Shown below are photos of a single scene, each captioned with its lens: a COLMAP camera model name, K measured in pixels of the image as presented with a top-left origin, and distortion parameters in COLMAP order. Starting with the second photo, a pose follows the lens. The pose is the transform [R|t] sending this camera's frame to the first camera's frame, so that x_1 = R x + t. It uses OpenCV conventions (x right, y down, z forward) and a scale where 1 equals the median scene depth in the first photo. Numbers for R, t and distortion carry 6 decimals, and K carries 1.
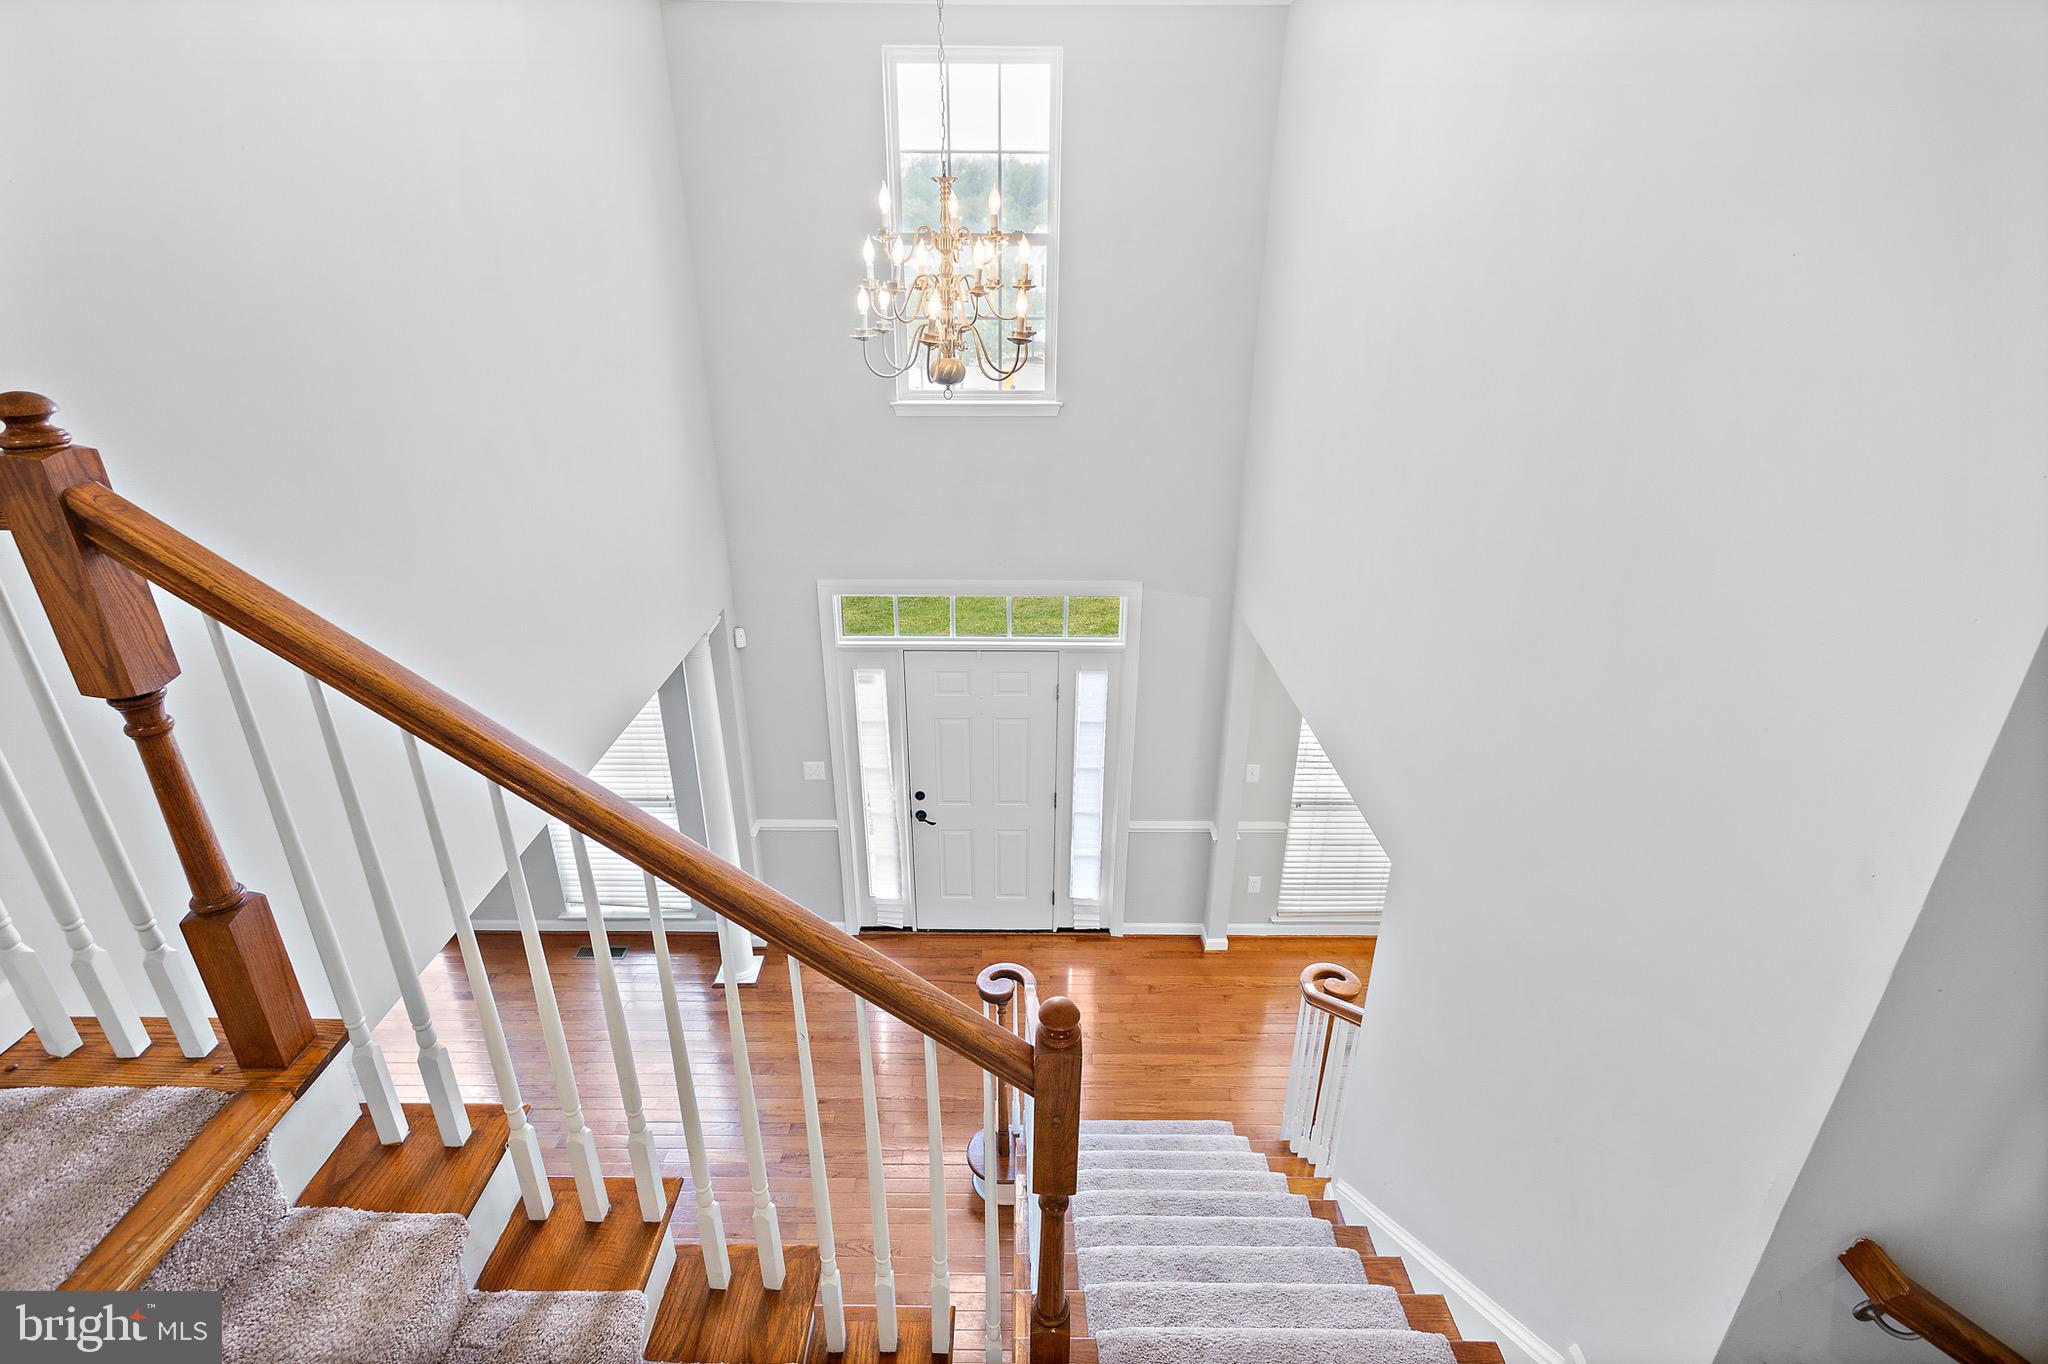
lens RADIAL K [[978.5, 0, 1021.5], [0, 978.5, 682.6], [0, 0, 1]] dist [0.002339, 0.001336]
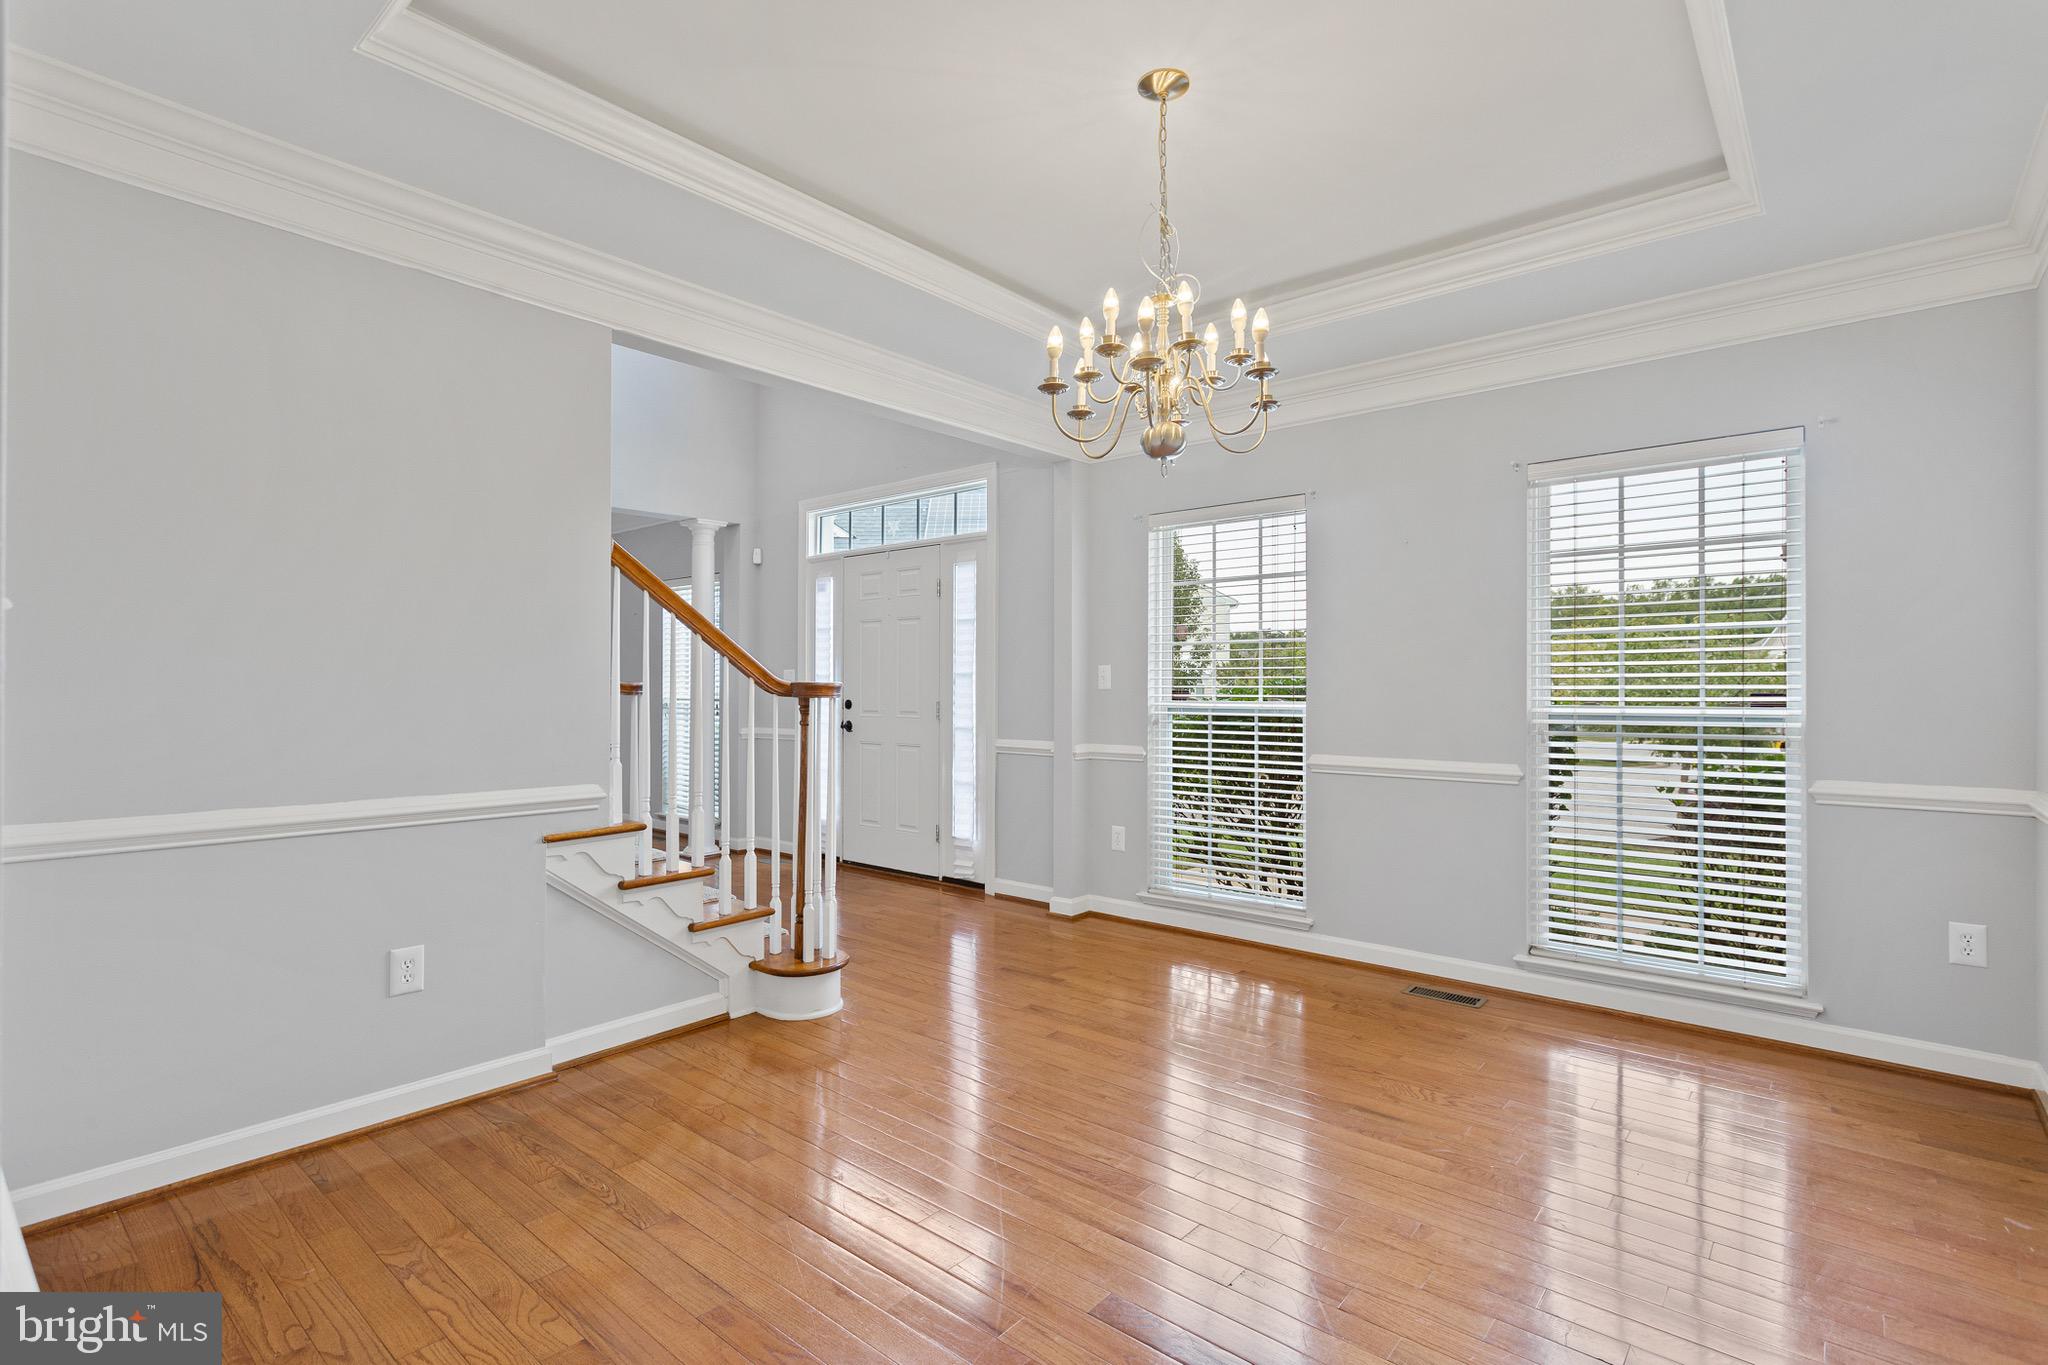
lens RADIAL K [[978.5, 0, 1030.2], [0, 978.5, 685.2], [0, 0, 1]] dist [0.002339, 0.001336]
pose [[0.762130, -0.007496, -0.647381, 0.714748], [-0.260613, 0.911790, -0.317365, 0.373889], [0.592654, 0.410589, 0.692948, 0.375407]]
